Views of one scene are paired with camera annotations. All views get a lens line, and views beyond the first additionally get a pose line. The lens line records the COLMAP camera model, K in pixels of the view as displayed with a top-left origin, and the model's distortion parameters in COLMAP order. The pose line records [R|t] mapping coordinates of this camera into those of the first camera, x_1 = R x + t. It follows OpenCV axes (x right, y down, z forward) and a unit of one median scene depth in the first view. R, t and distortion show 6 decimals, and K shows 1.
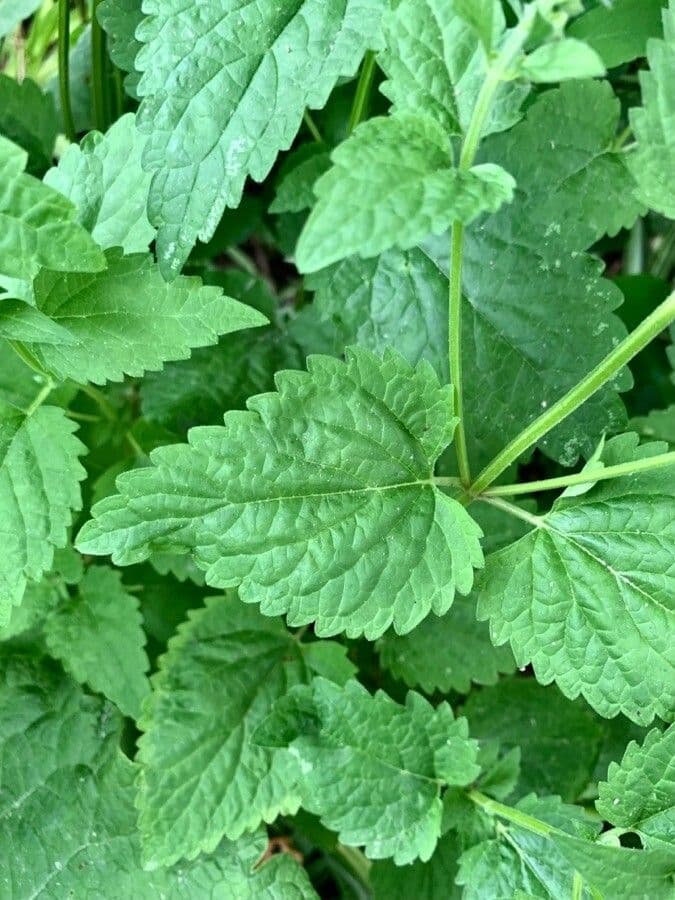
lens RADIAL K [[715.8, 0, 341.6], [0, 715.8, 449.4], [0, 0, 1]] dist [0.001592, -0.003303]
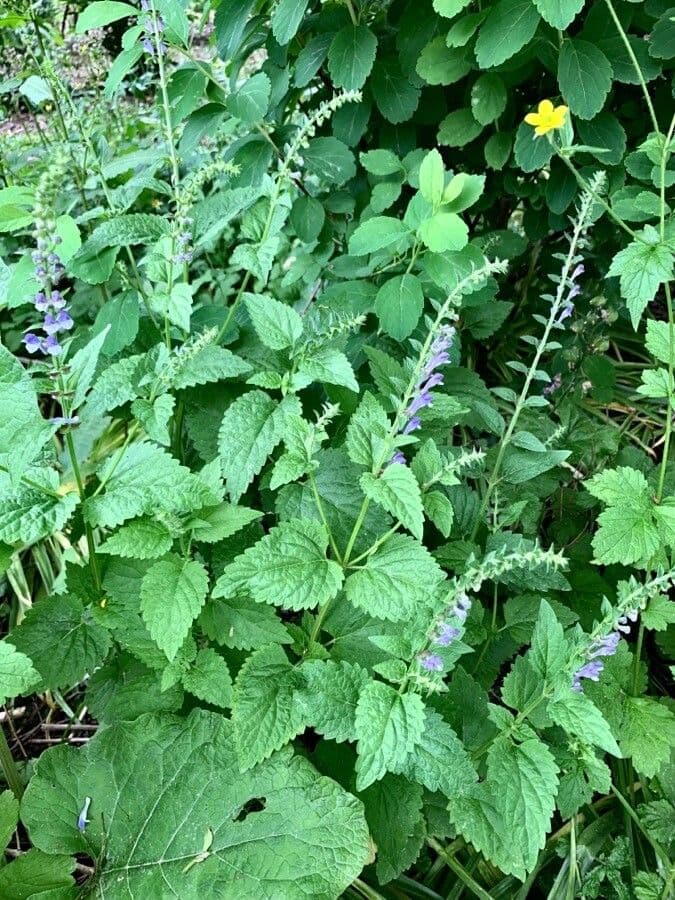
lens RADIAL K [[715.8, 0, 337.1], [0, 715.8, 449.7], [0, 0, 1]] dist [0.001592, -0.003303]
pose [[0.984642, -0.166134, 0.053668, 0.091593], [0.173477, 0.896379, -0.407934, 0.891750], [0.019665, 0.410979, 0.911433, -1.975587]]
